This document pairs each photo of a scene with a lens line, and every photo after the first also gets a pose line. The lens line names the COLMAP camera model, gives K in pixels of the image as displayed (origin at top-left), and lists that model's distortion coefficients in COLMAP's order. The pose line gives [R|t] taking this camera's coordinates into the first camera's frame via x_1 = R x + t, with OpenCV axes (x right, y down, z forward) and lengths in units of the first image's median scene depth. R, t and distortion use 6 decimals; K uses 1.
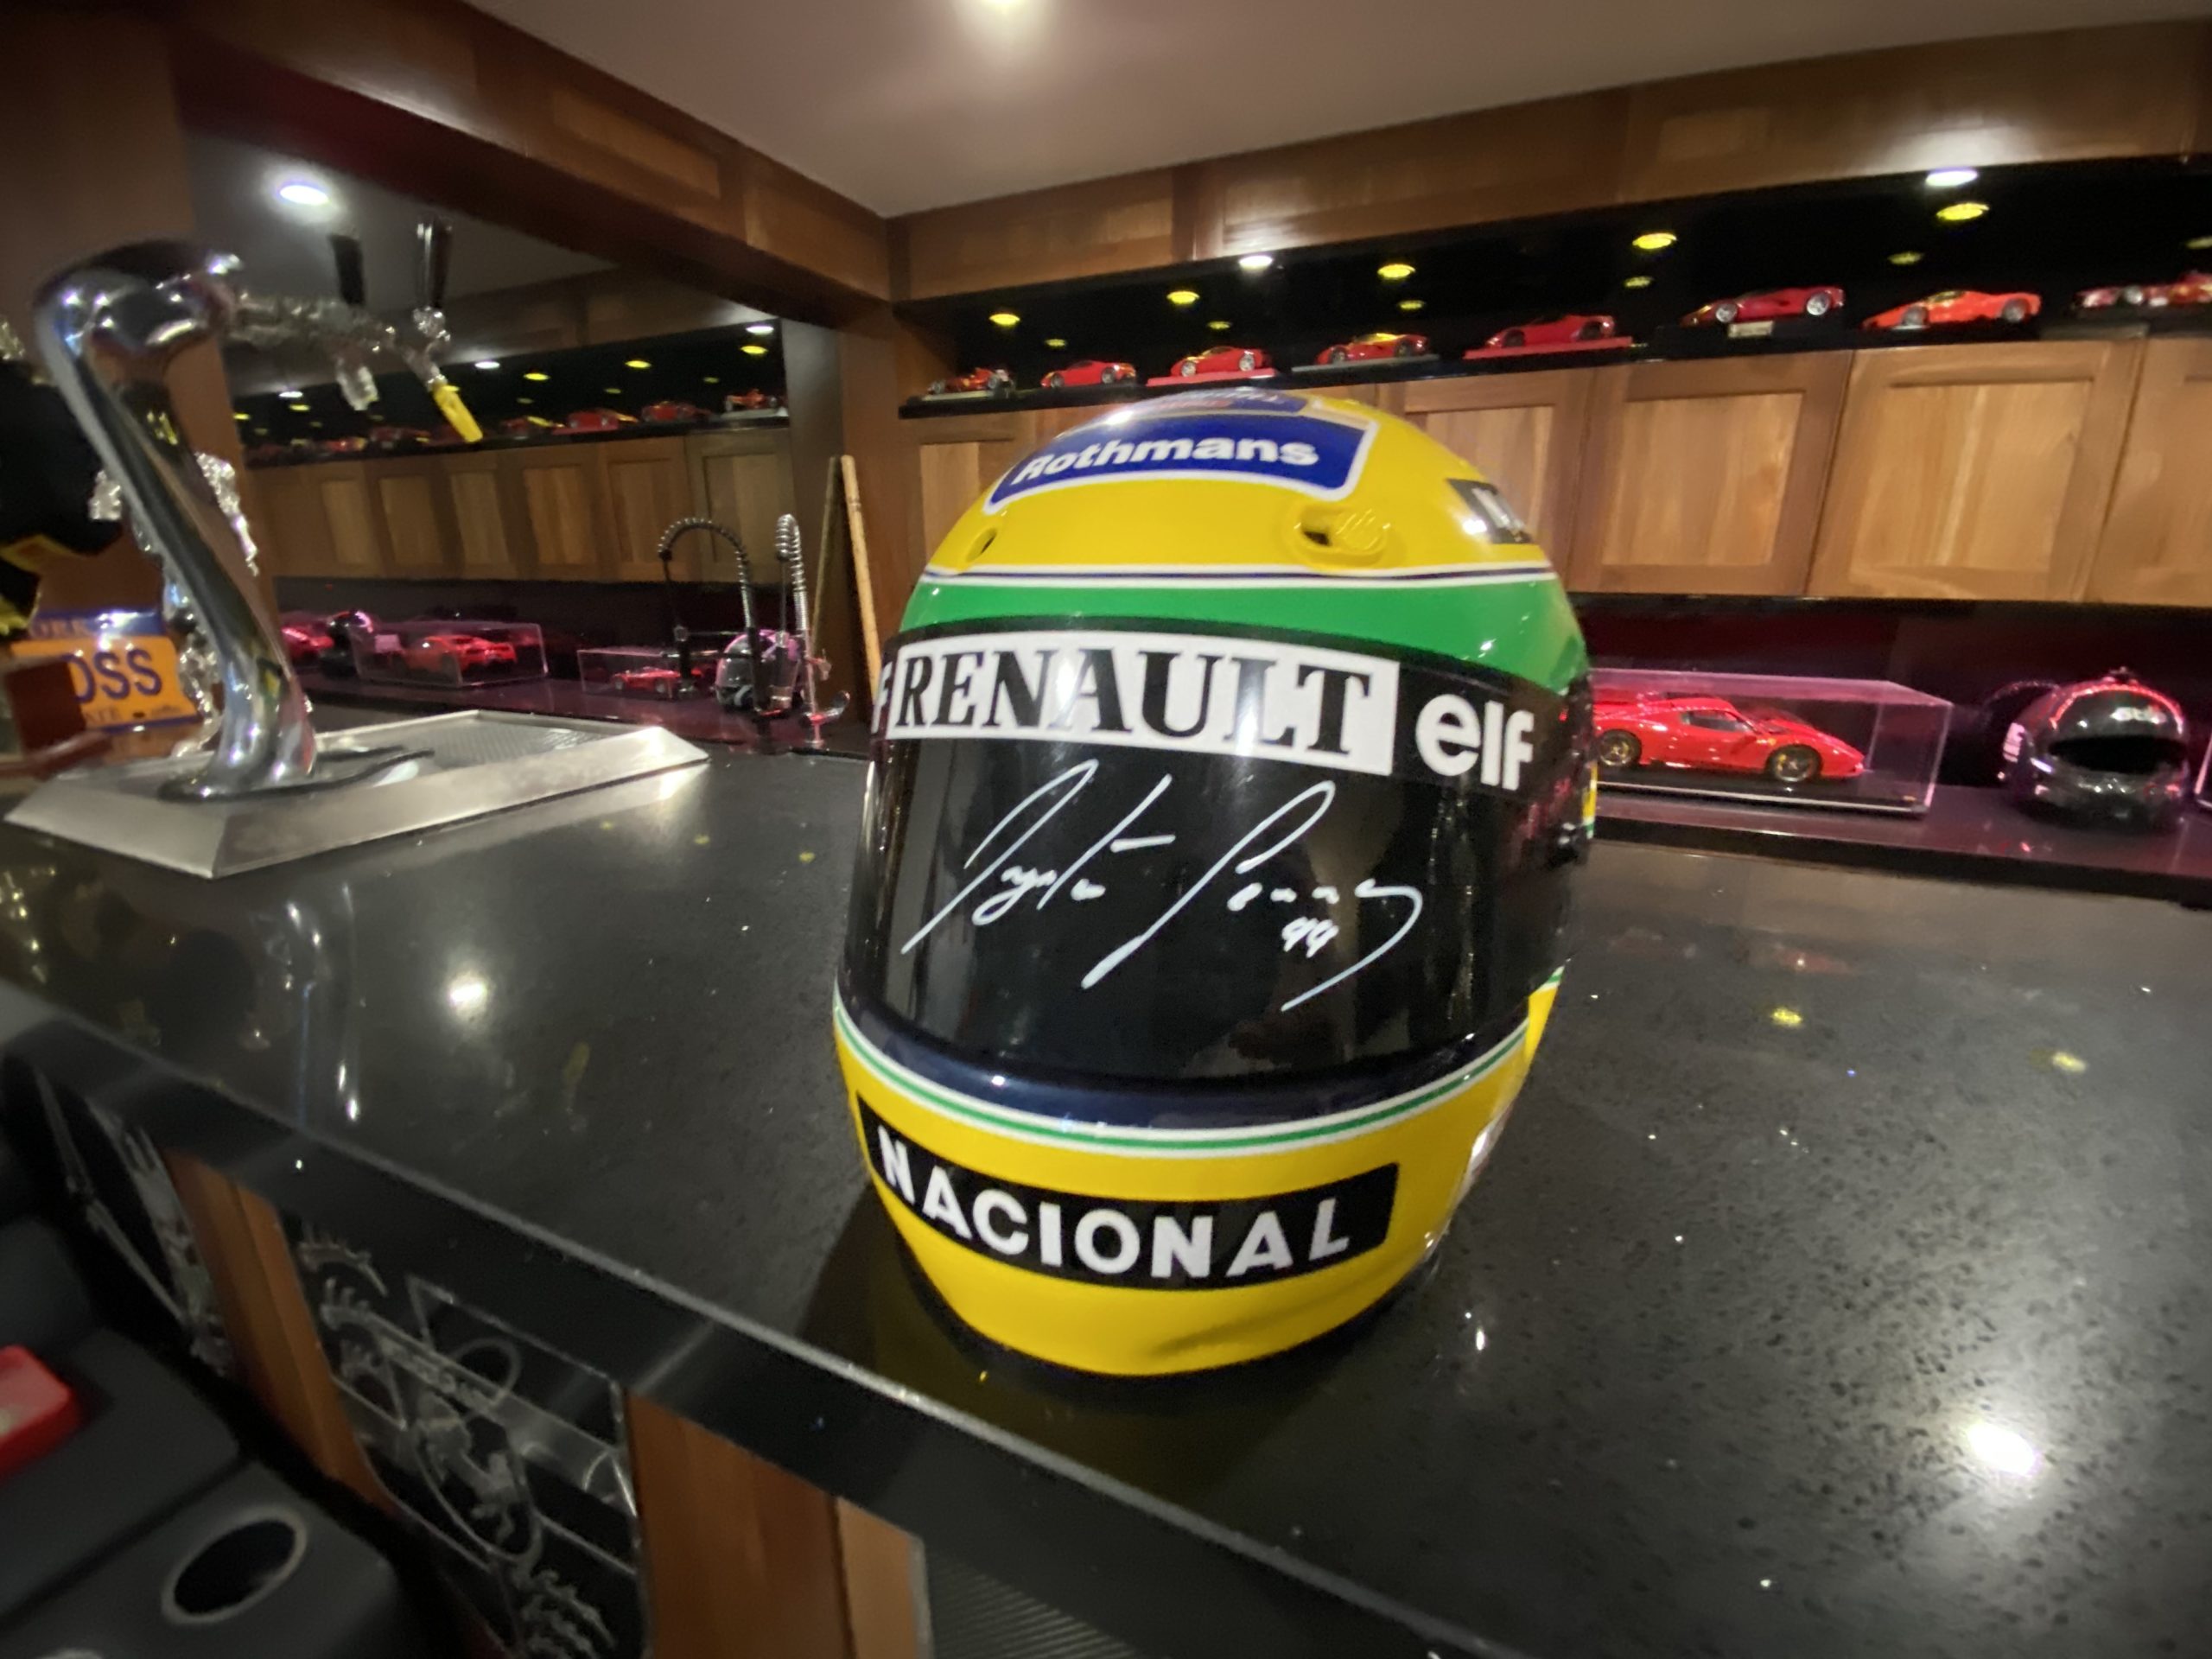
lens RADIAL K [[889.5, 0, 1106.0], [0, 889.5, 829.5], [0, 0, 1]] dist [0.012987, -0.015257]
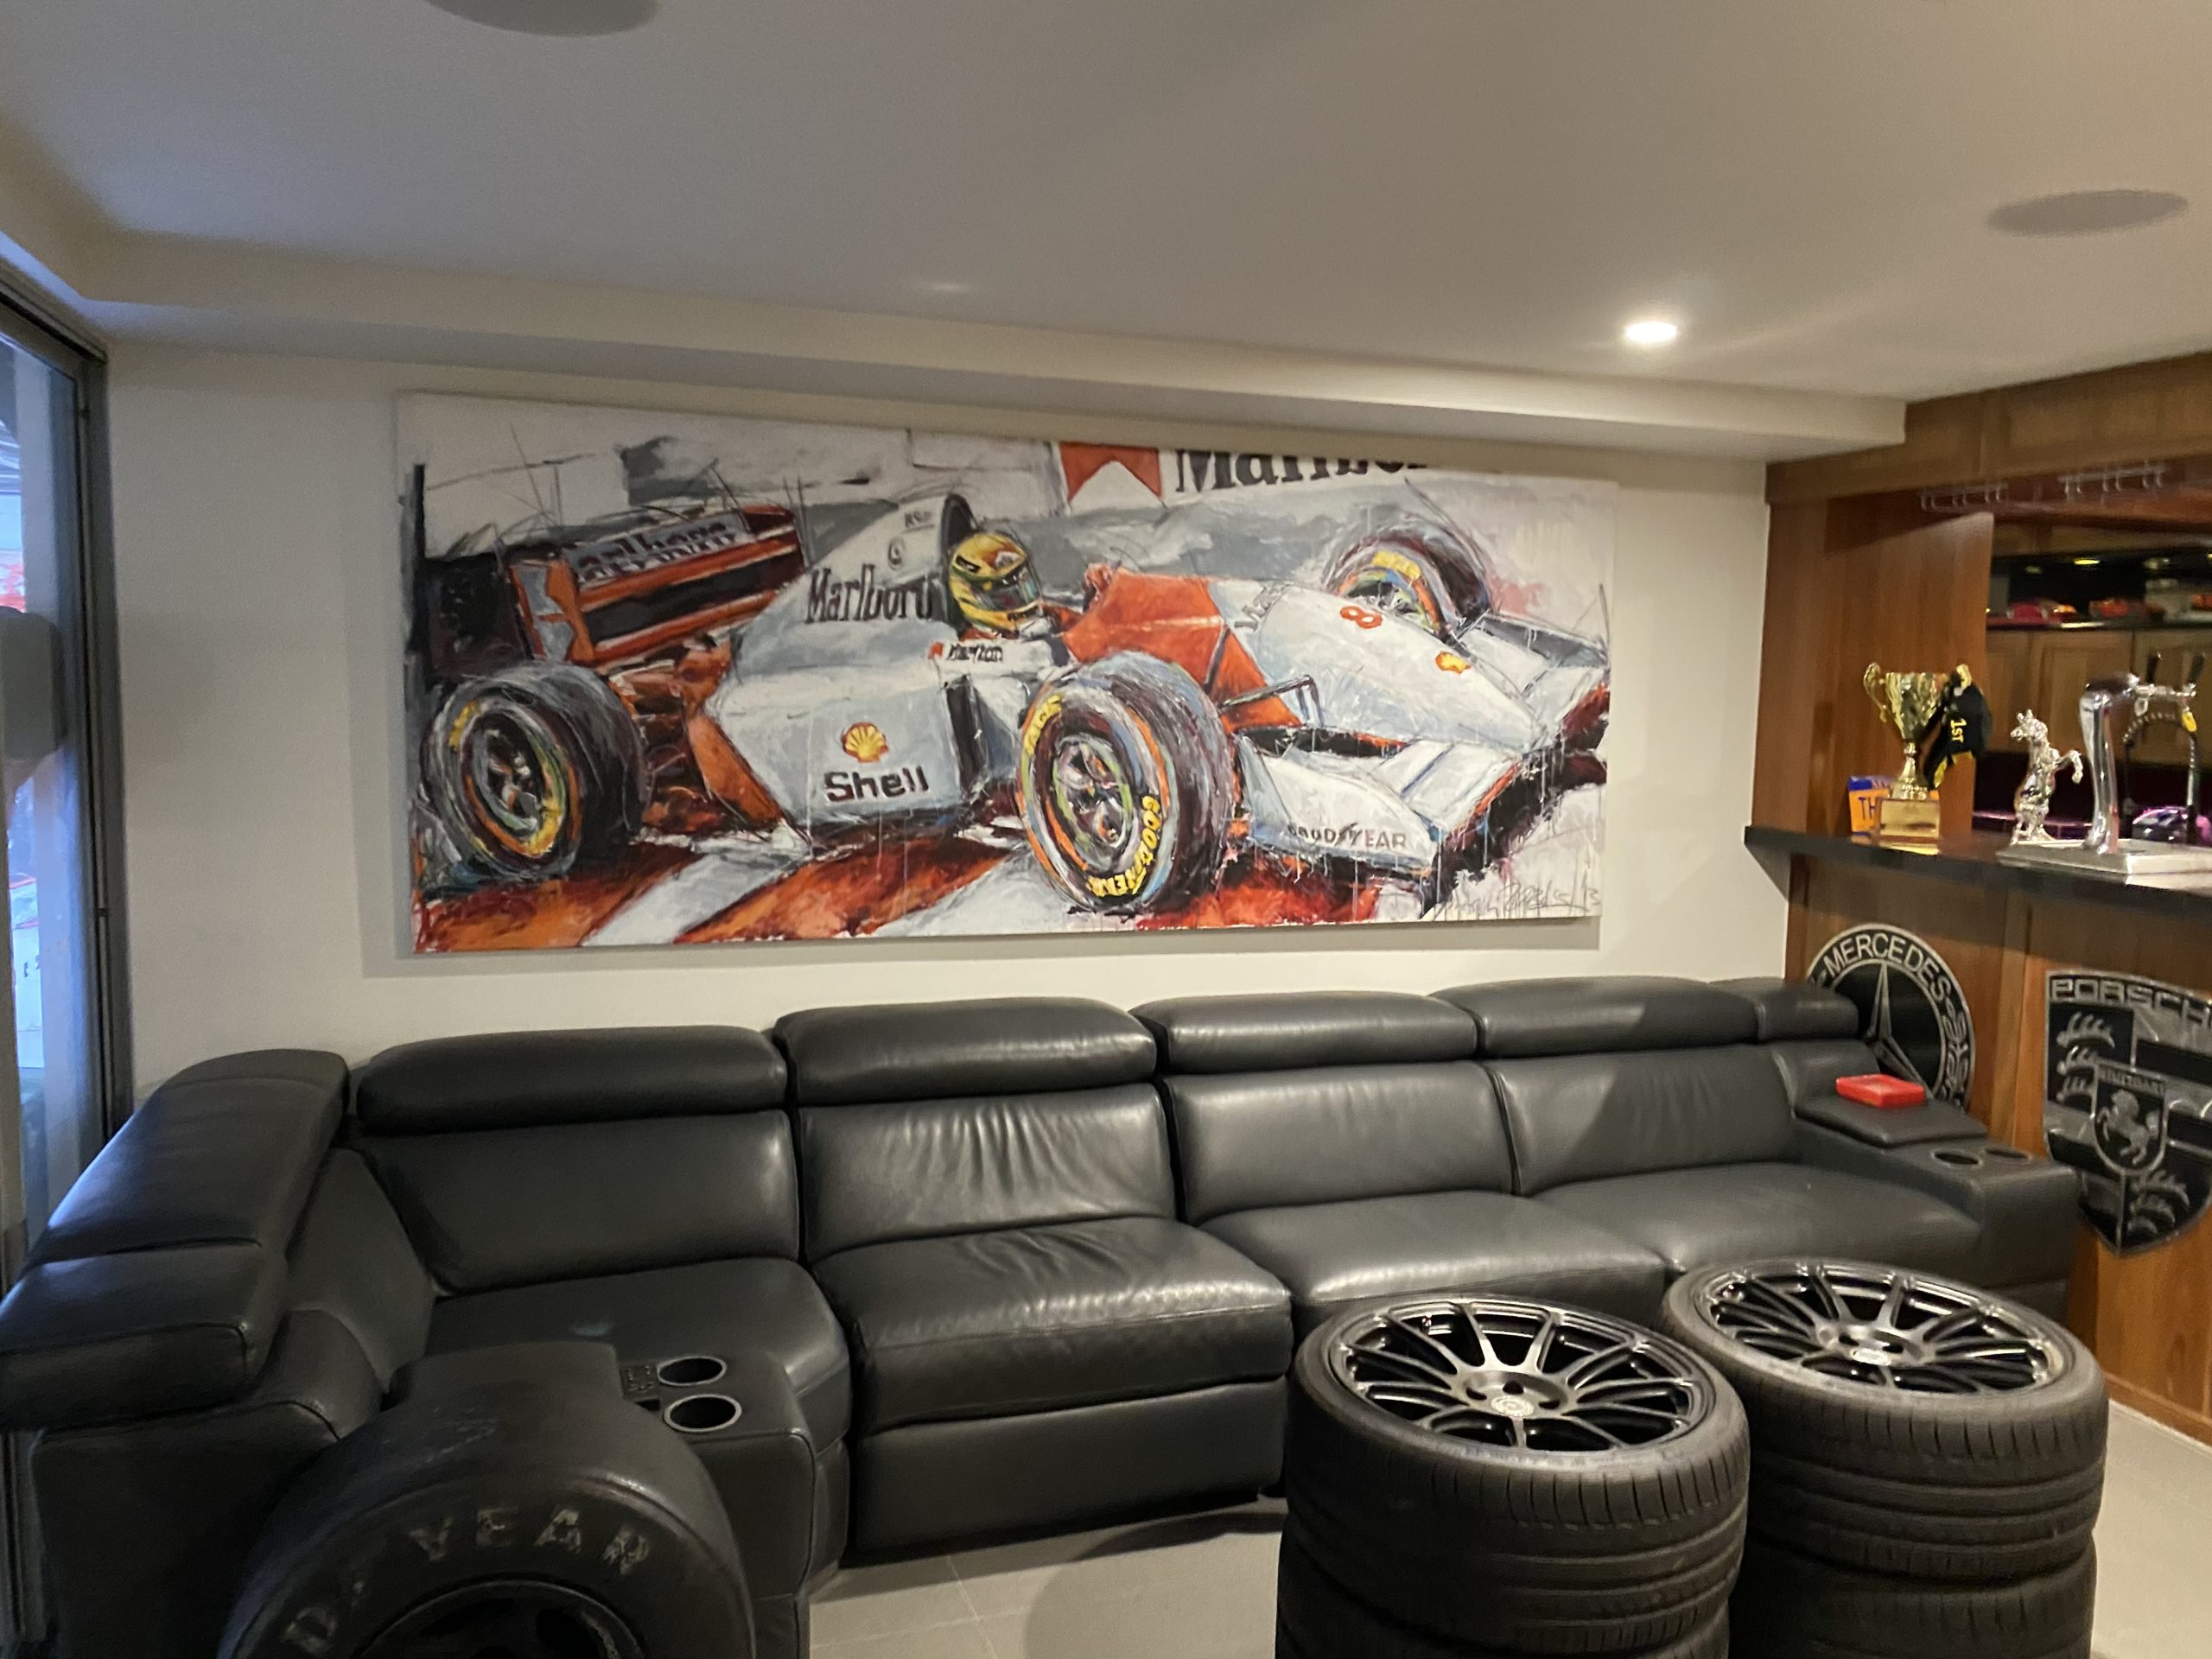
lens RADIAL K [[1693.7, 0, 1106.0], [0, 1693.7, 829.5], [0, 0, 1]] dist [0.140937, -0.158486]
pose [[0.689582, 0.077805, -0.720016, 0.244040], [-0.219861, 0.969780, -0.105774, 0.337699], [0.690027, 0.231243, 0.685849, -1.450917]]
